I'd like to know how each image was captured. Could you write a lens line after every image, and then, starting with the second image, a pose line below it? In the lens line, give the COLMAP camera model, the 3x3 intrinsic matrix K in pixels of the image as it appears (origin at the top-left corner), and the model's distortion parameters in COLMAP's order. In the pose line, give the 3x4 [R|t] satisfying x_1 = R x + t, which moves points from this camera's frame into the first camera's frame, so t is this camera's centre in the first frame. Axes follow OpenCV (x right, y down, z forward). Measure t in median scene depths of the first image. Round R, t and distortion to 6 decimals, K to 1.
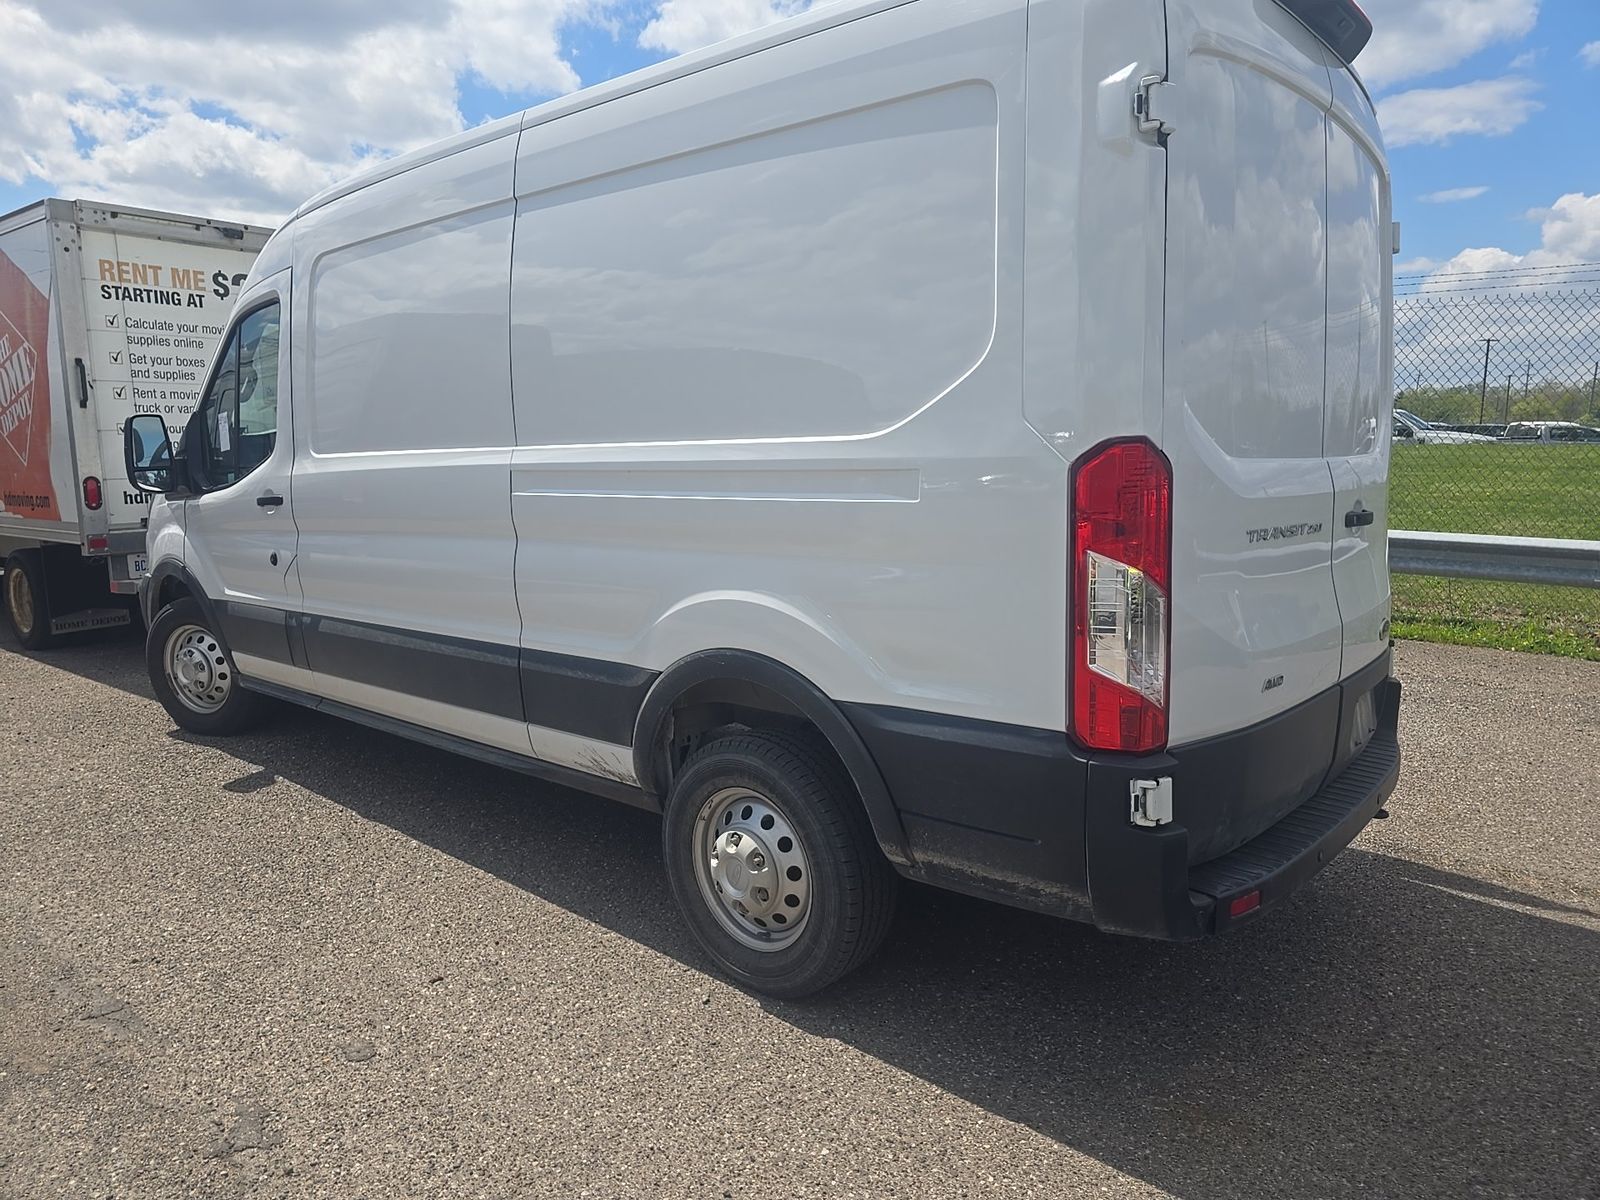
lens RADIAL K [[1071.0, 0, 792.7], [0, 1071.0, 603.9], [0, 0, 1]] dist [0.052891, 0.001994]
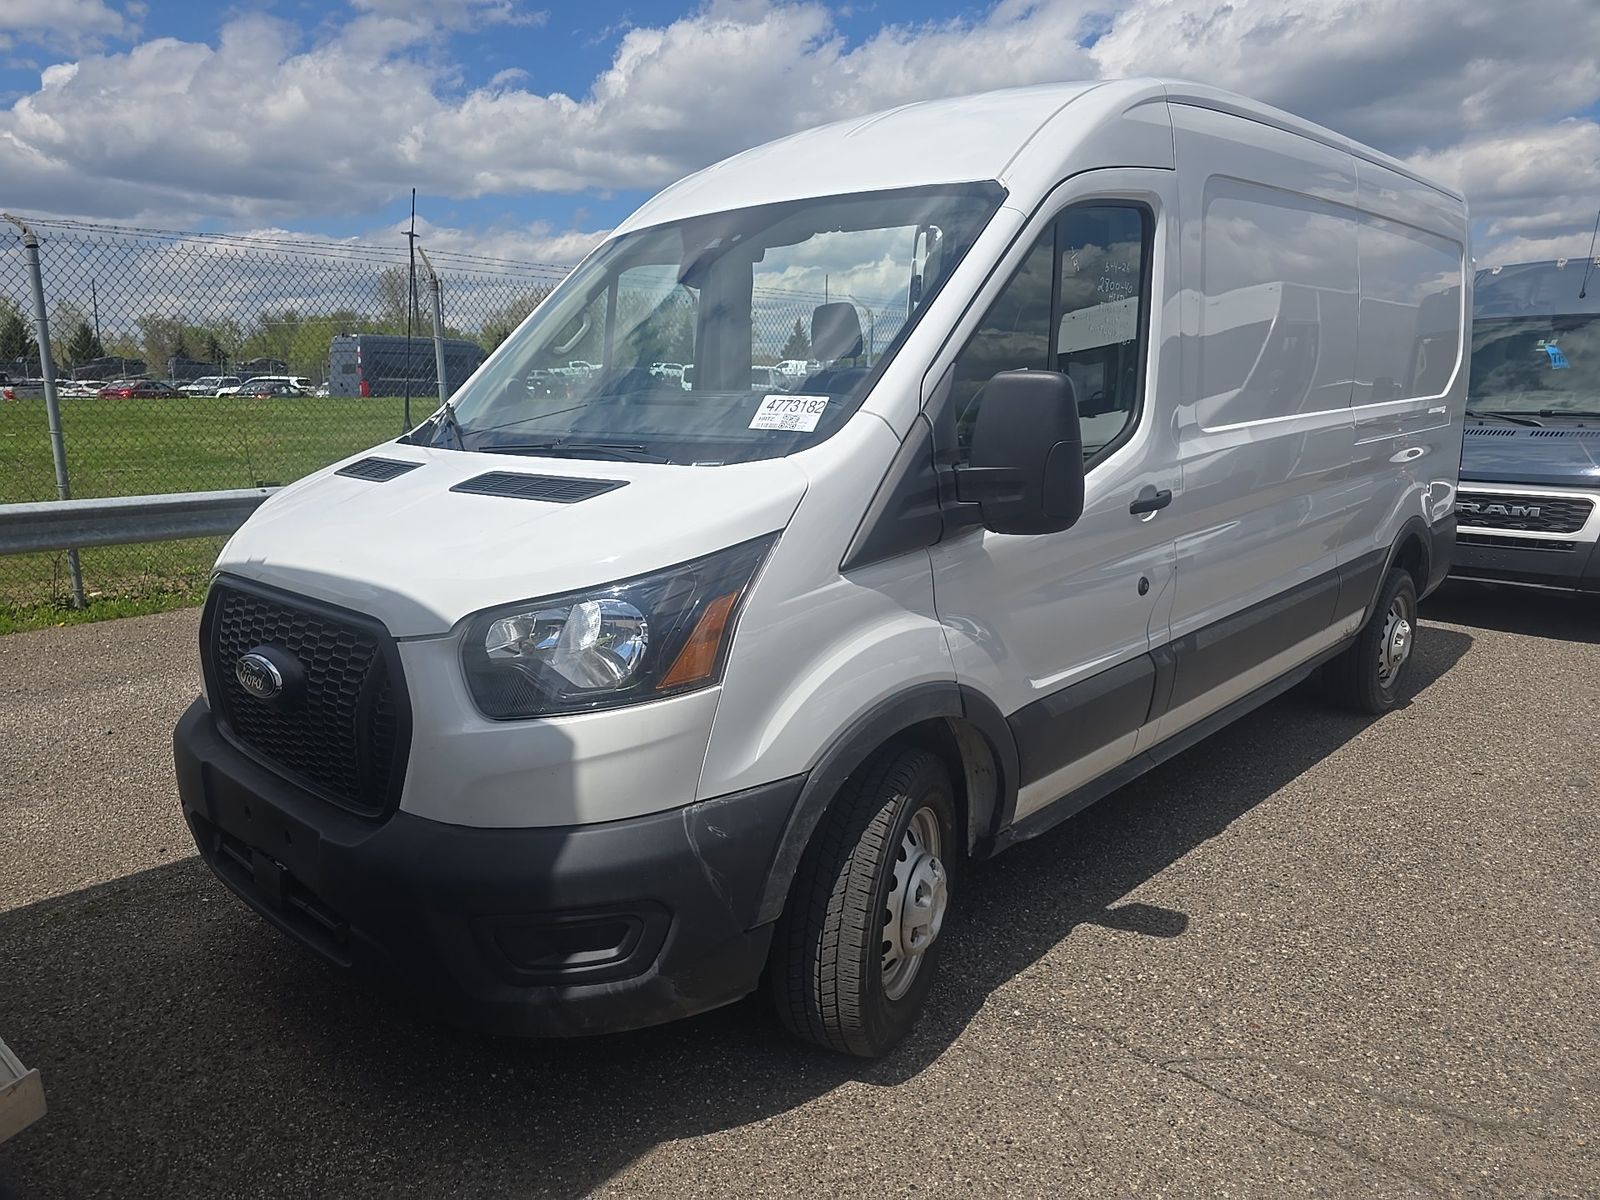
lens RADIAL K [[1071.0, 0, 793.0], [0, 1071.0, 587.6], [0, 0, 1]] dist [0.052891, 0.001994]
pose [[0.040733, -0.178705, 0.983059, -1.208623], [0.154041, 0.973236, 0.170536, -0.200180], [-0.987225, 0.144485, 0.067170, 1.213372]]
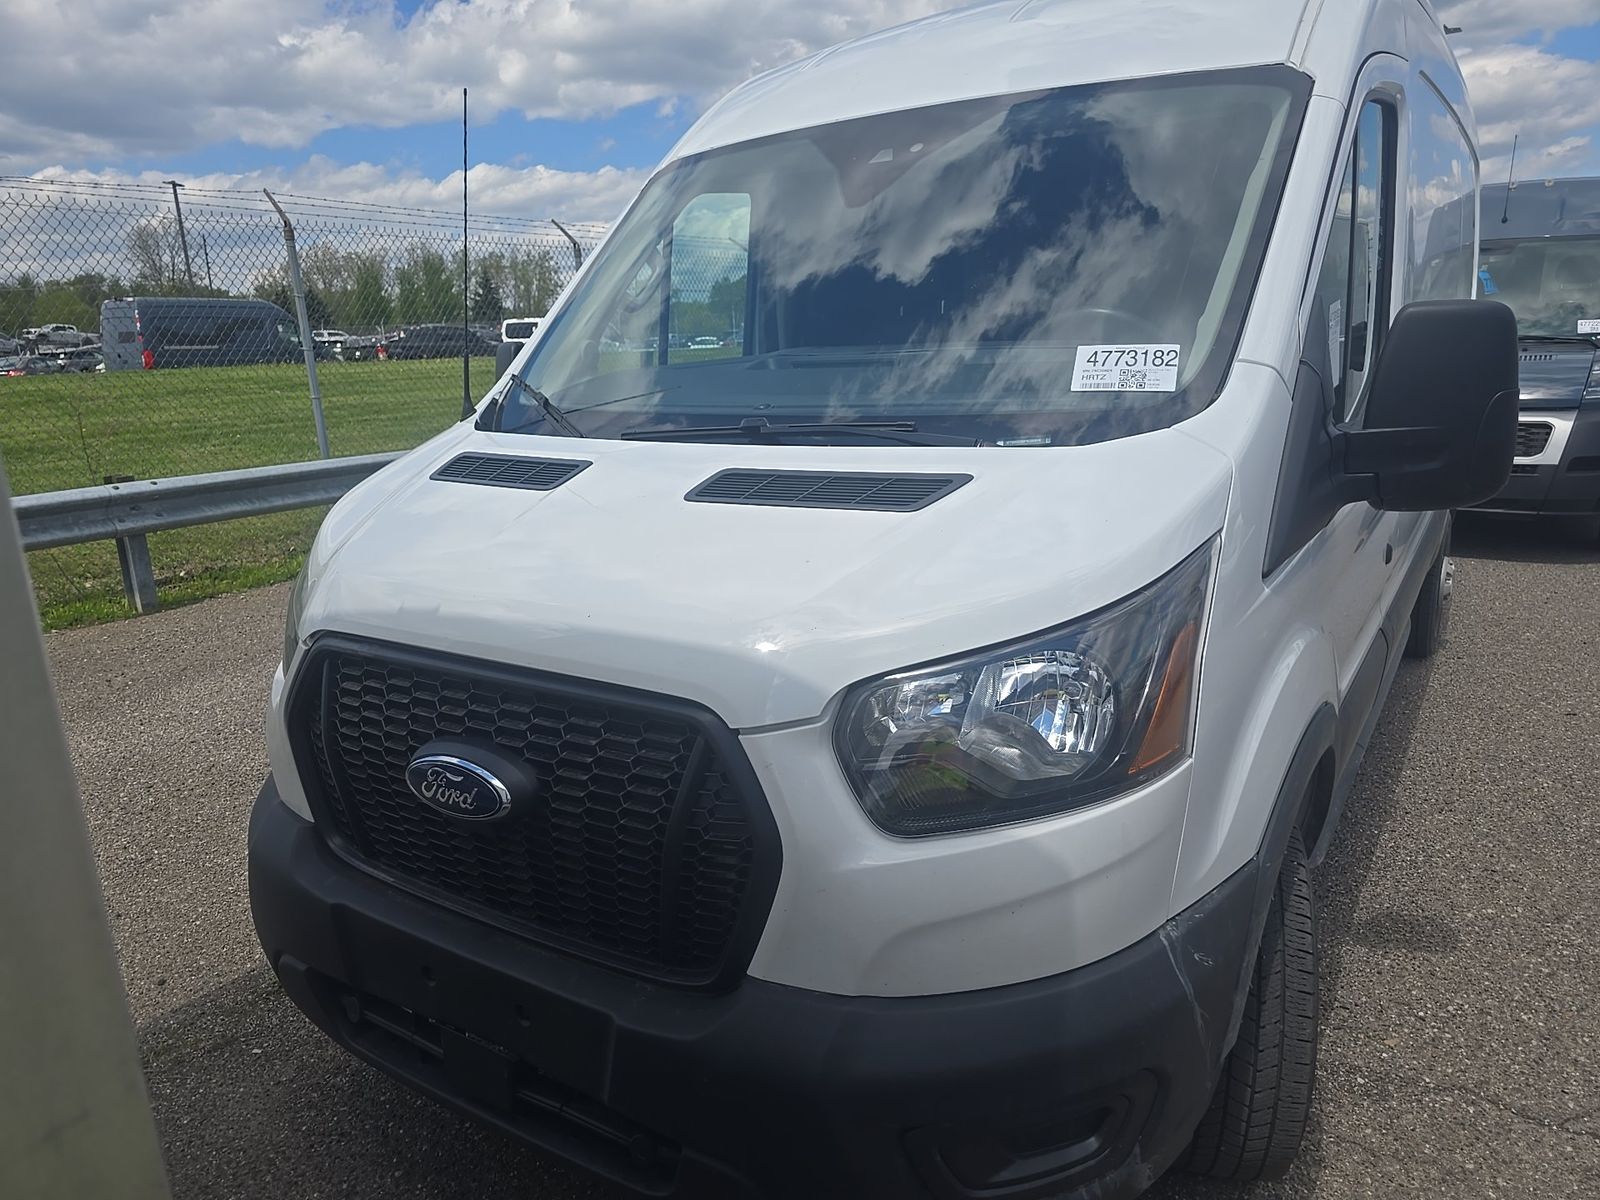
lens RADIAL K [[1071.0, 0, 805.0], [0, 1071.0, 600.5], [0, 0, 1]] dist [0.052891, 0.001994]
pose [[-0.129776, -0.227839, 0.965012, -1.058306], [0.188788, 0.949761, 0.249627, -0.235829], [-0.973405, 0.214578, -0.080243, 1.412270]]
